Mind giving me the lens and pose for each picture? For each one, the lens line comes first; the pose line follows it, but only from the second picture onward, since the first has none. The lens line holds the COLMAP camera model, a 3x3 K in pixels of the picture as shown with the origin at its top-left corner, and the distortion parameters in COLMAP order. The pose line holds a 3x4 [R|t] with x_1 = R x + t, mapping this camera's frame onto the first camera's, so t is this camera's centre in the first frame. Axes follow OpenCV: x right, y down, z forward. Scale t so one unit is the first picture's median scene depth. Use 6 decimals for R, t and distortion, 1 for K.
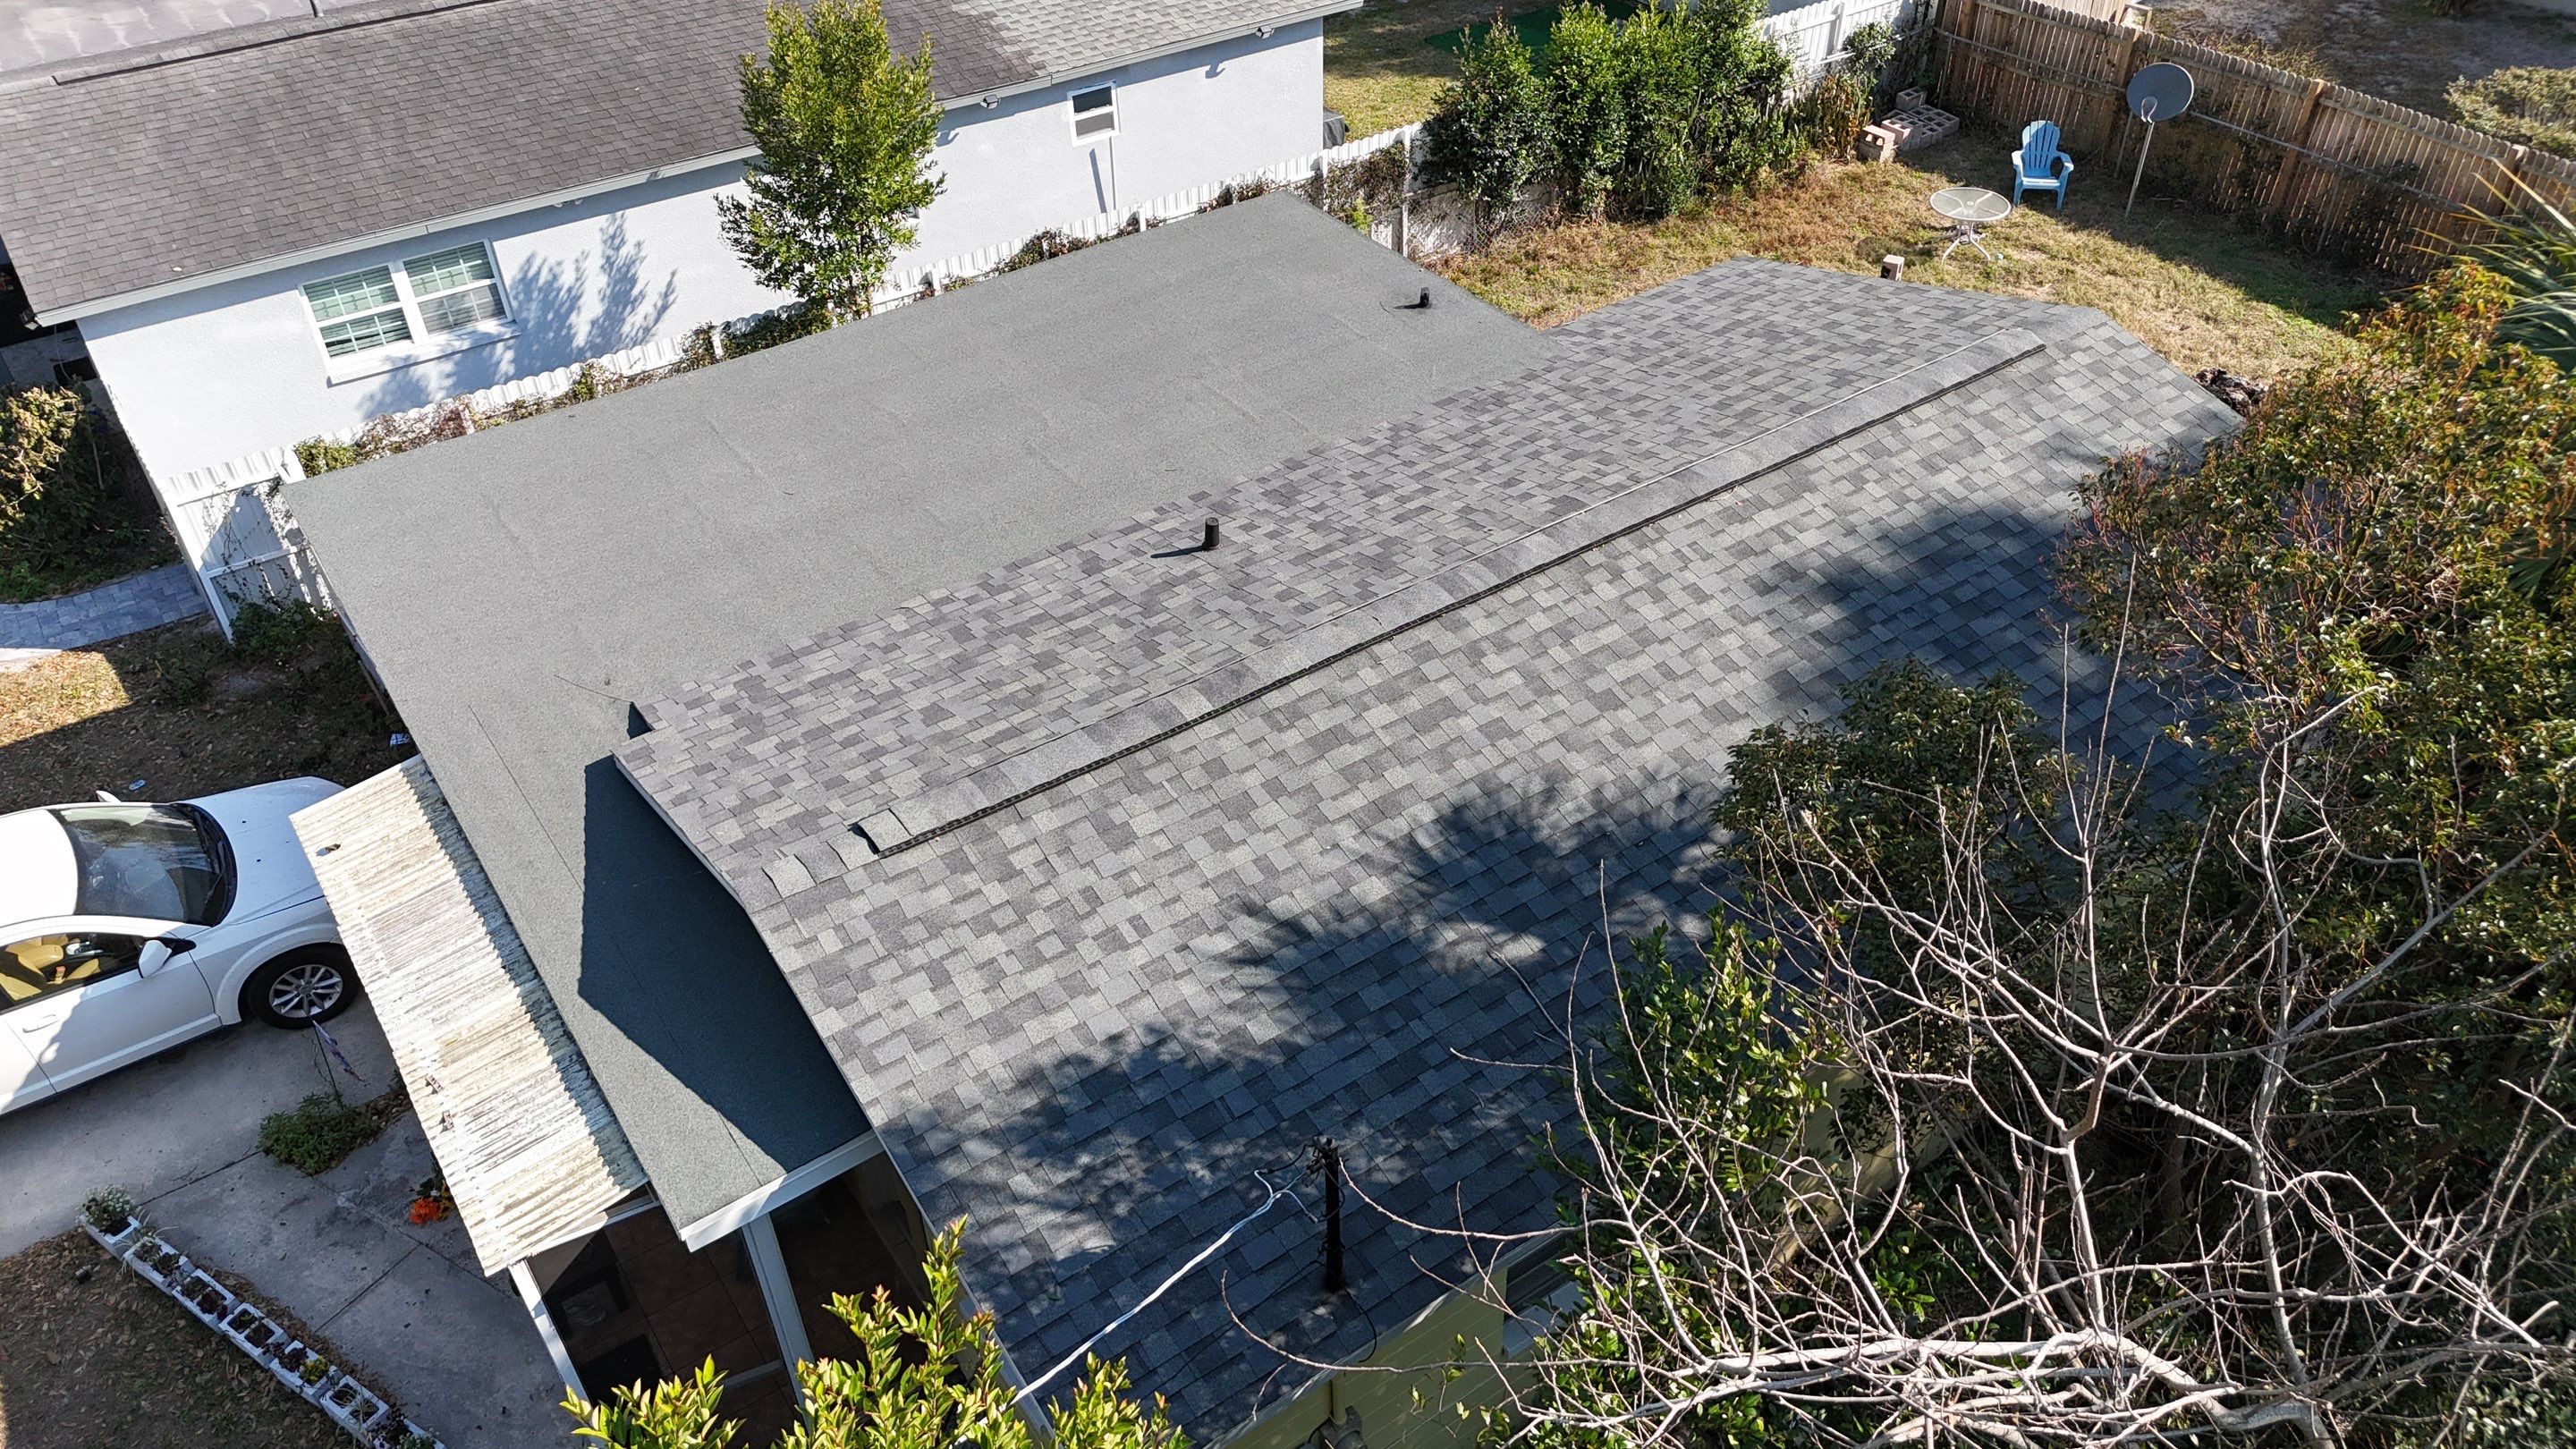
lens RADIAL K [[1893.8, 0, 1288.0], [0, 1893.8, 724.5], [0, 0, 1]] dist [0.061590, -0.055406]
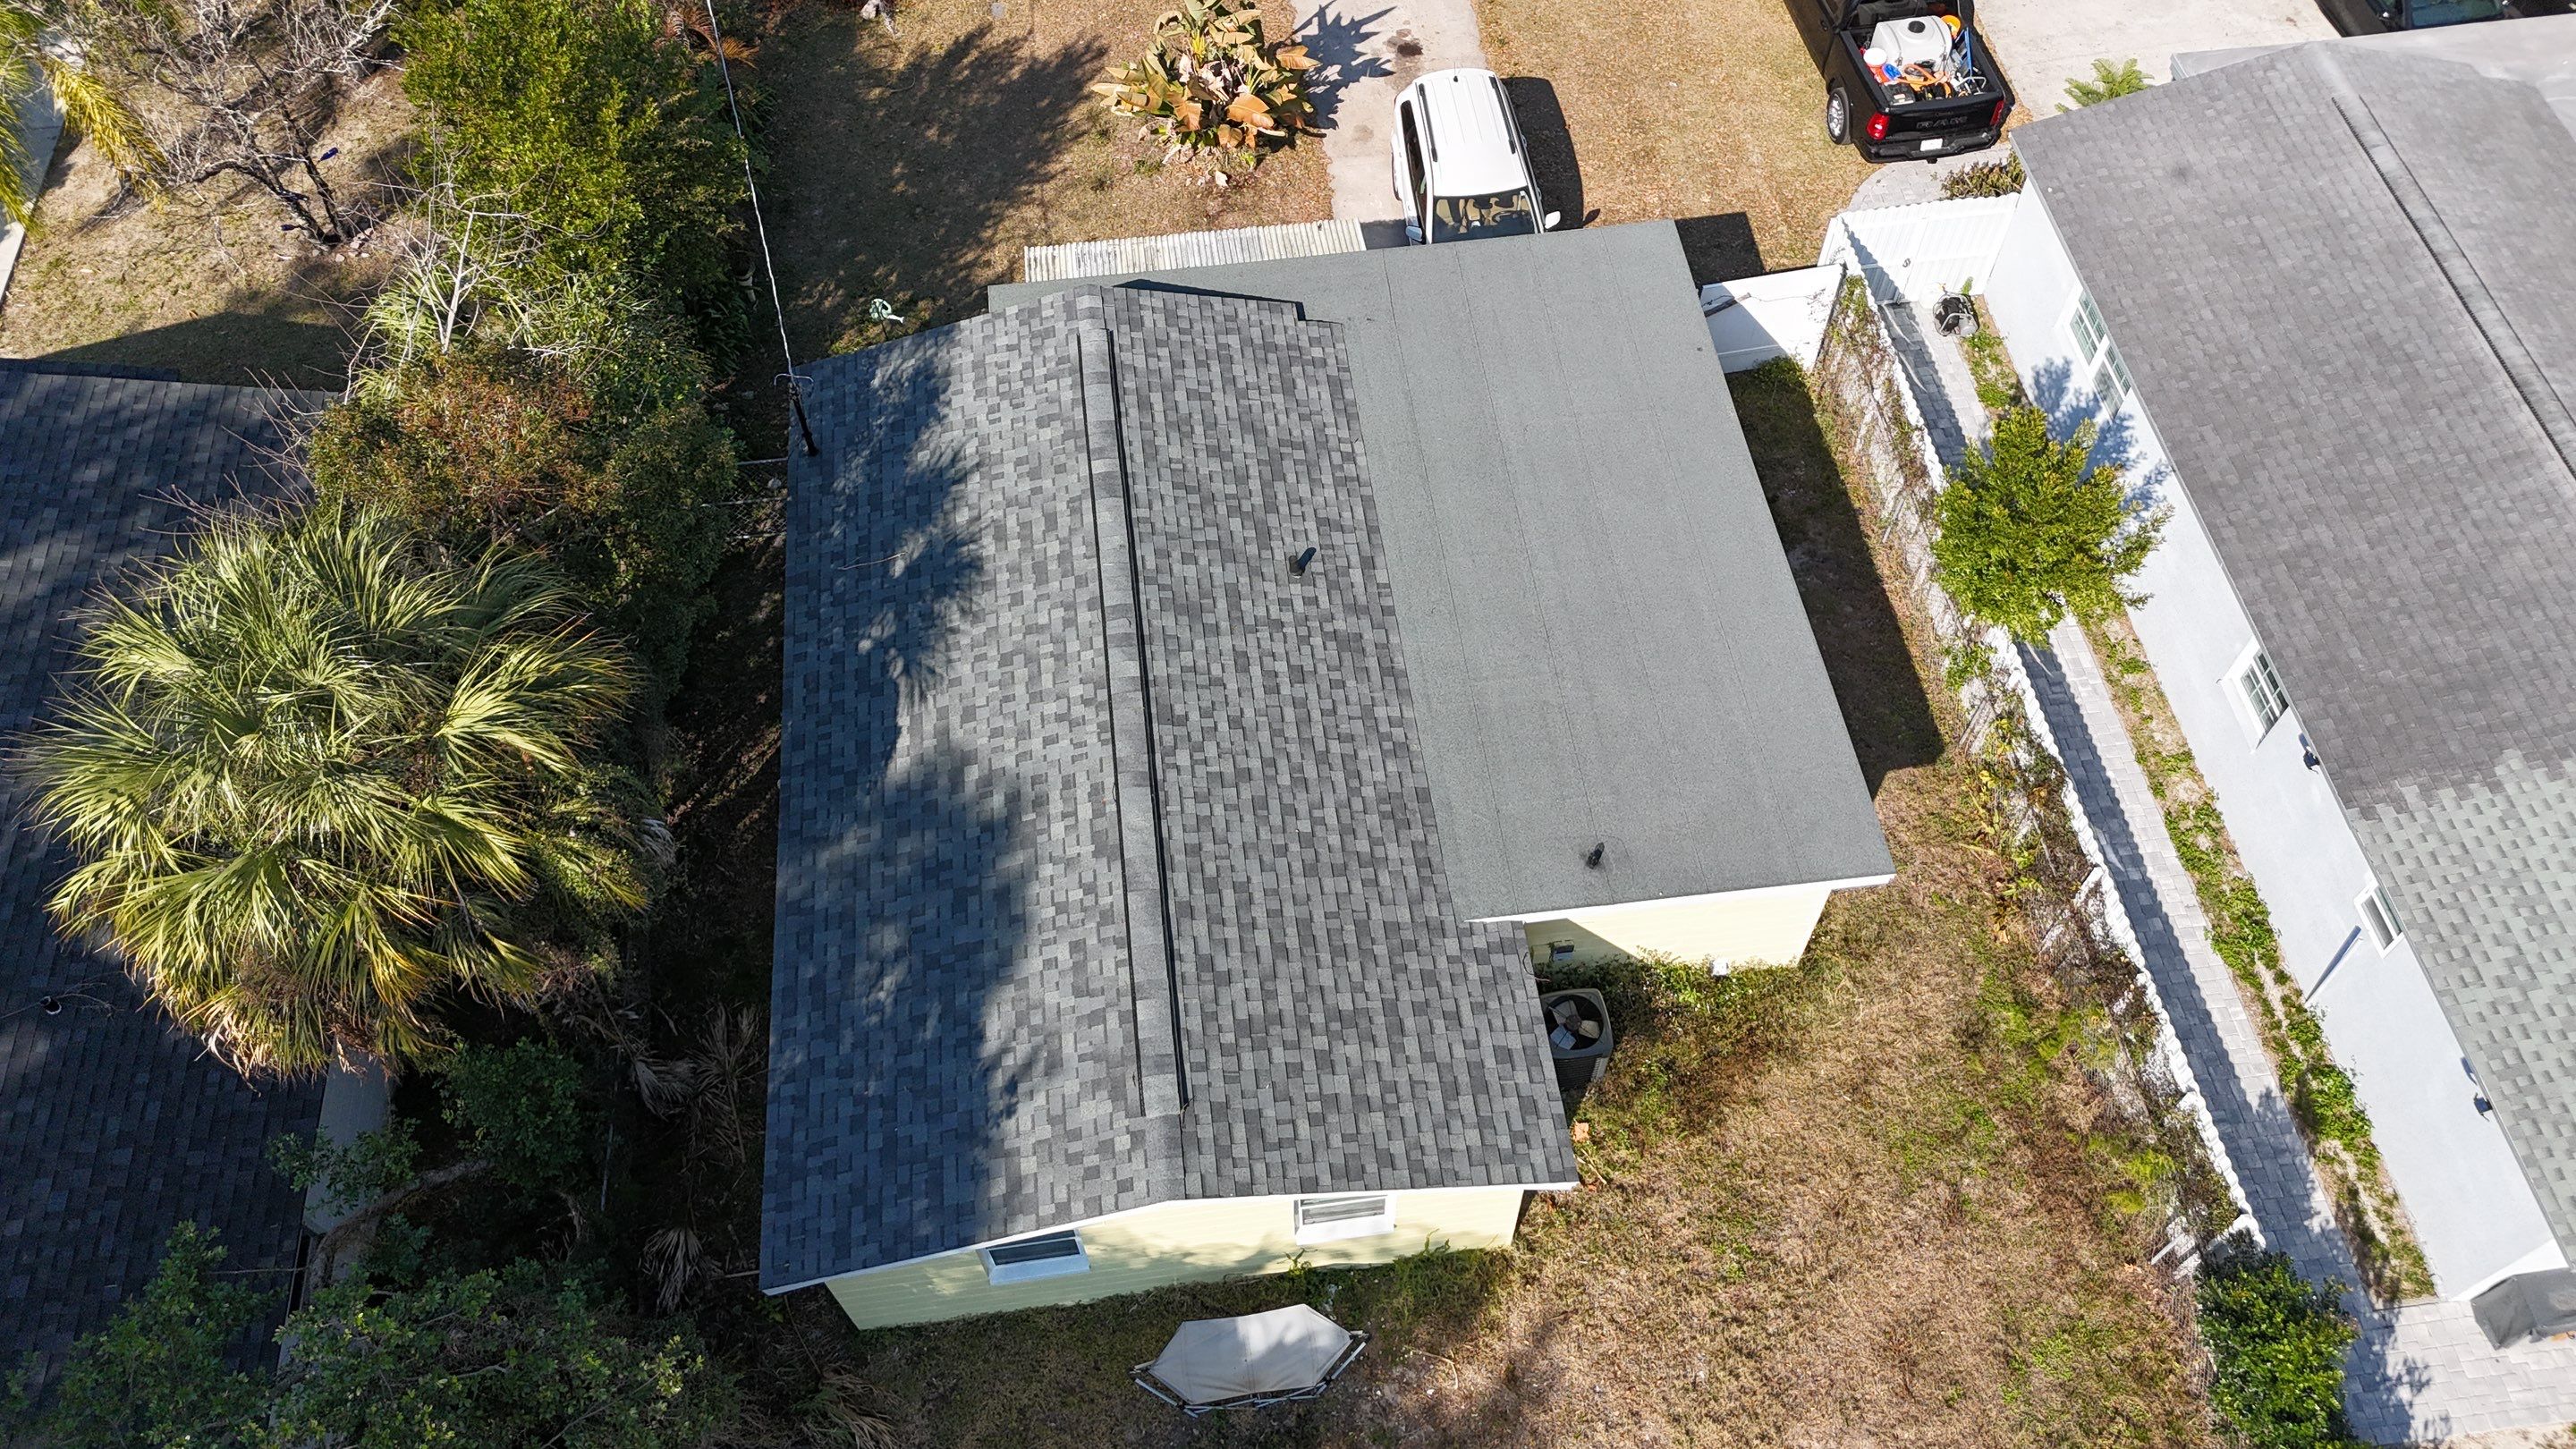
lens RADIAL K [[1883.0, 0, 1288.0], [0, 1883.0, 724.5], [0, 0, 1]] dist [0.062584, -0.066554]
pose [[-0.462682, 0.752457, -0.468758, 0.715011], [-0.533749, 0.185746, 0.824991, -1.231550], [0.707840, 0.631908, 0.315682, 0.561426]]
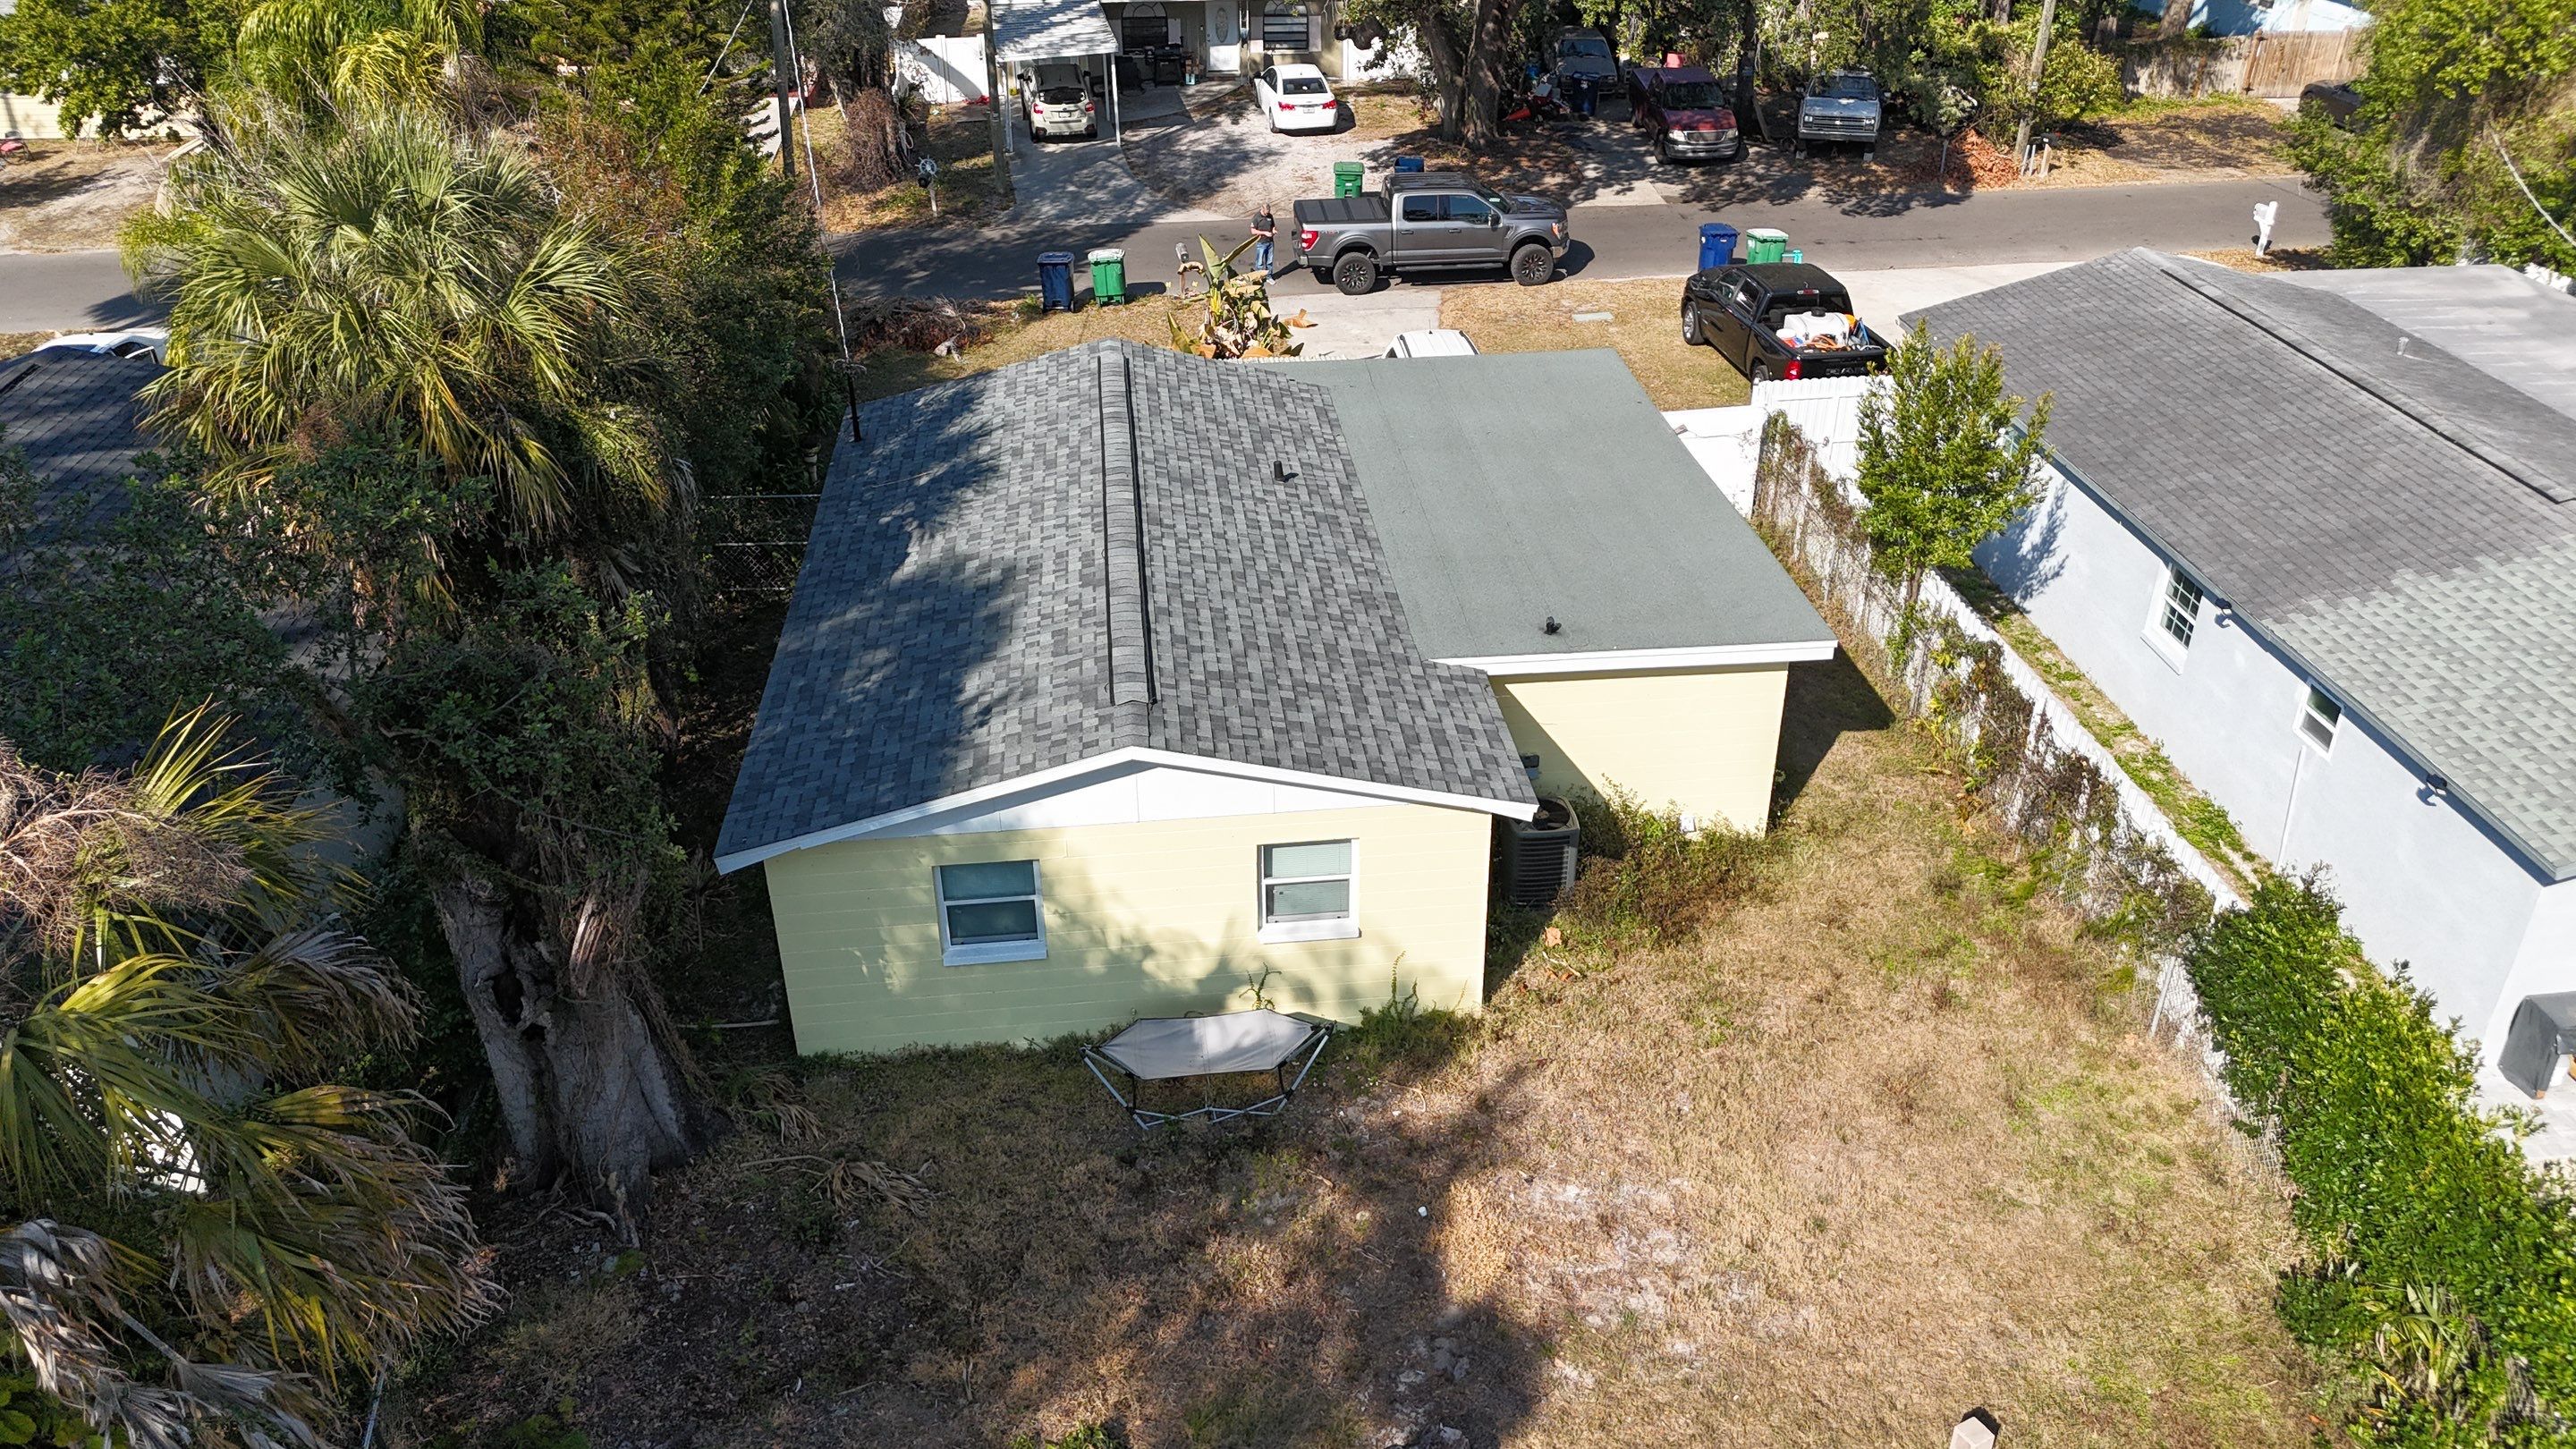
lens RADIAL K [[1893.8, 0, 1288.0], [0, 1893.8, 724.5], [0, 0, 1]] dist [0.061590, -0.055406]
pose [[-0.482746, 0.451729, -0.750264, 1.237966], [-0.536156, 0.524937, 0.661043, -1.030507], [0.692454, 0.721375, -0.011214, 1.109499]]
